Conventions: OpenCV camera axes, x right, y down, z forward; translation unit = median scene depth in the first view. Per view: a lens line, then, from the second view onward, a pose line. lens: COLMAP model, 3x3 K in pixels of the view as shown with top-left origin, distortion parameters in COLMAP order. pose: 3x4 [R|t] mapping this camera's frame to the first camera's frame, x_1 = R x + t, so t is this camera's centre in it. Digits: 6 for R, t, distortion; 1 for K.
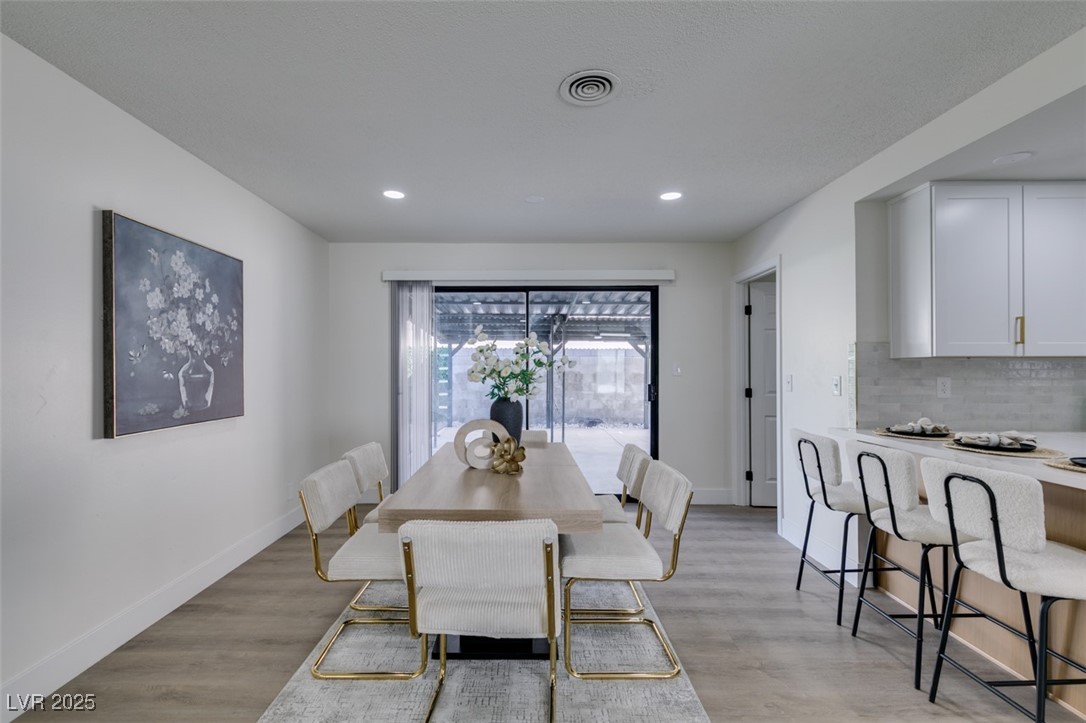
lens RADIAL K [[500.3, 0, 524.0], [0, 500.3, 366.8], [0, 0, 1]] dist [0.004261, -0.000261]
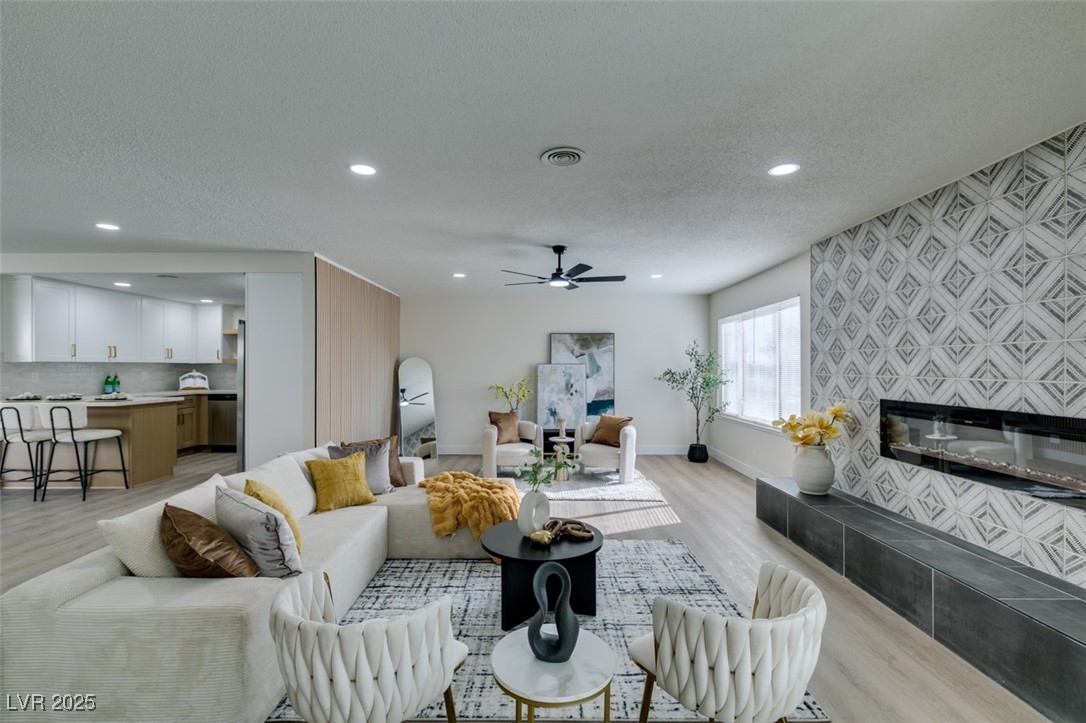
lens RADIAL K [[483.4, 0, 540.3], [0, 483.4, 366.0], [0, 0, 1]] dist [0.002376, 0.000055]
pose [[-0.001614, 0.001624, 0.999997, -1.105128], [-0.002205, 0.999996, -0.001627, -0.003619], [-0.999996, -0.002207, -0.001610, -1.011950]]
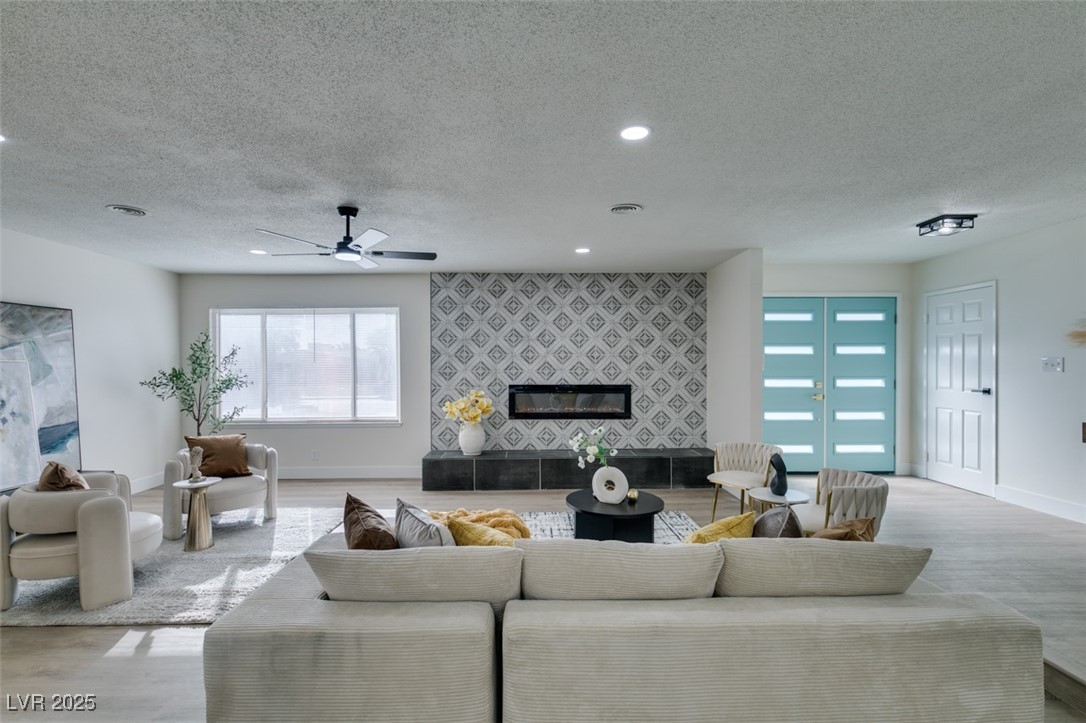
lens RADIAL K [[484.8, 0, 541.1], [0, 484.8, 366.0], [0, 0, 1]] dist [0.004572, -0.000662]
pose [[-0.999696, 0.002820, -0.024483, 0.126687], [0.002834, 0.999996, -0.000512, -0.001007], [0.024481, -0.000581, -0.999700, 0.245087]]
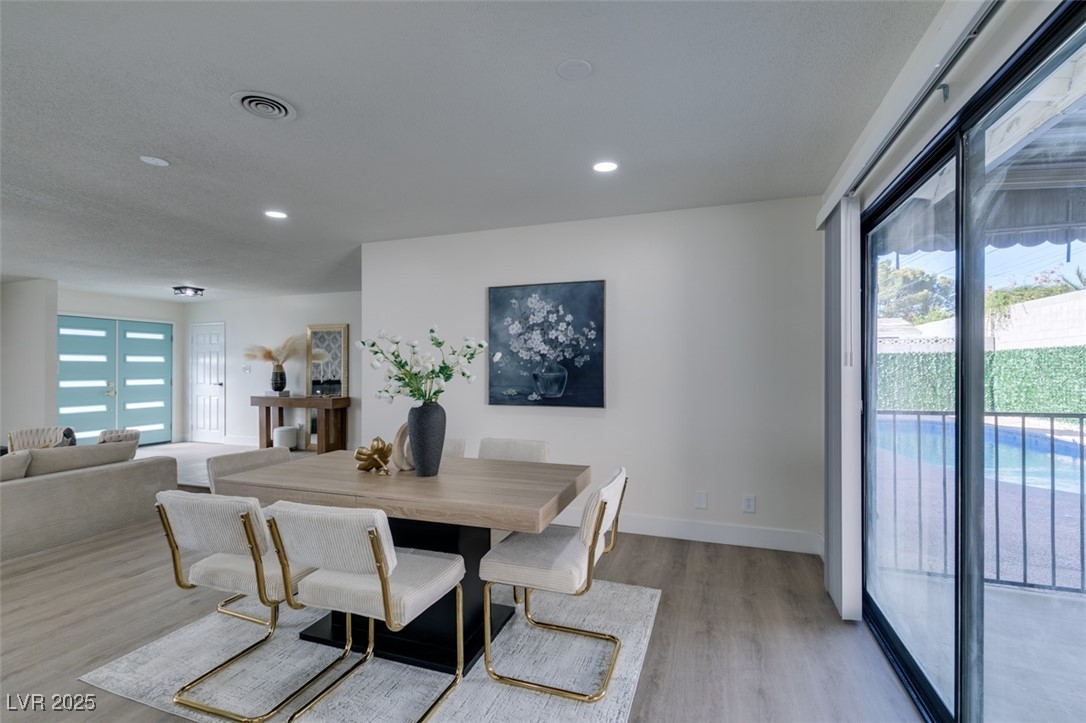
lens RADIAL K [[483.4, 0, 540.3], [0, 483.4, 366.0], [0, 0, 1]] dist [0.002376, 0.000055]
pose [[-0.332252, -0.001382, -0.943189, 0.691112], [0.005474, 0.999979, -0.003393, -0.000398], [0.943175, -0.006290, -0.332238, 1.438803]]
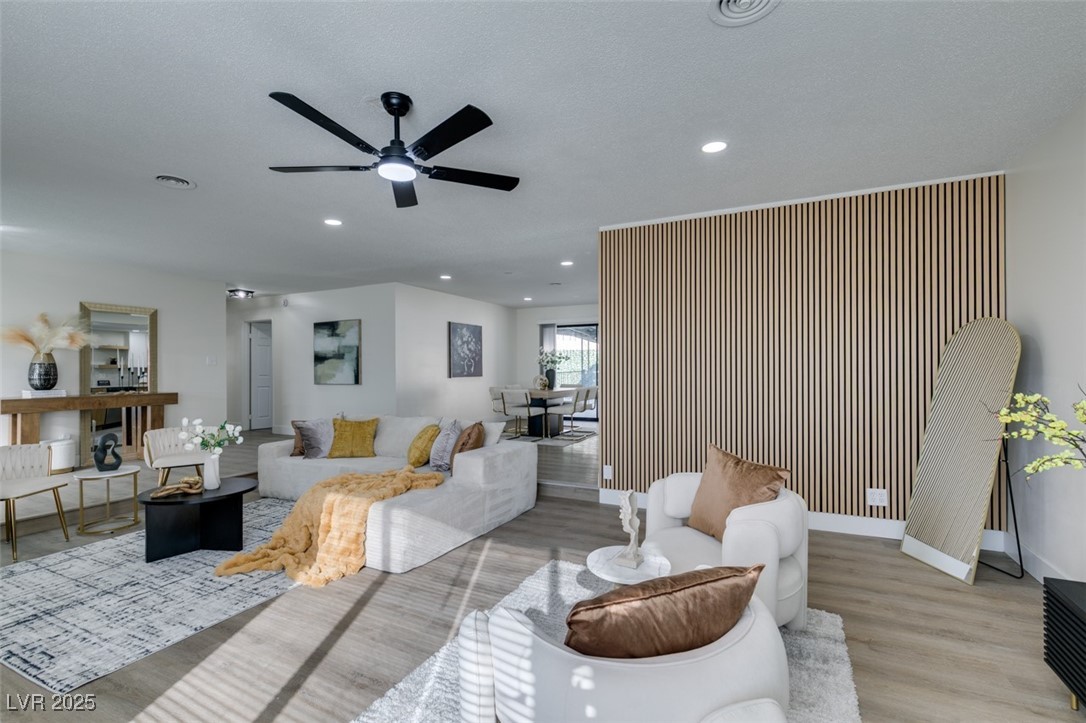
lens RADIAL K [[484.8, 0, 541.1], [0, 484.8, 366.0], [0, 0, 1]] dist [0.004572, -0.000662]
pose [[0.899199, -0.008891, -0.437449, 1.230922], [0.008515, 0.999960, -0.002822, 0.050393], [0.437456, -0.001188, 0.899239, -1.753462]]
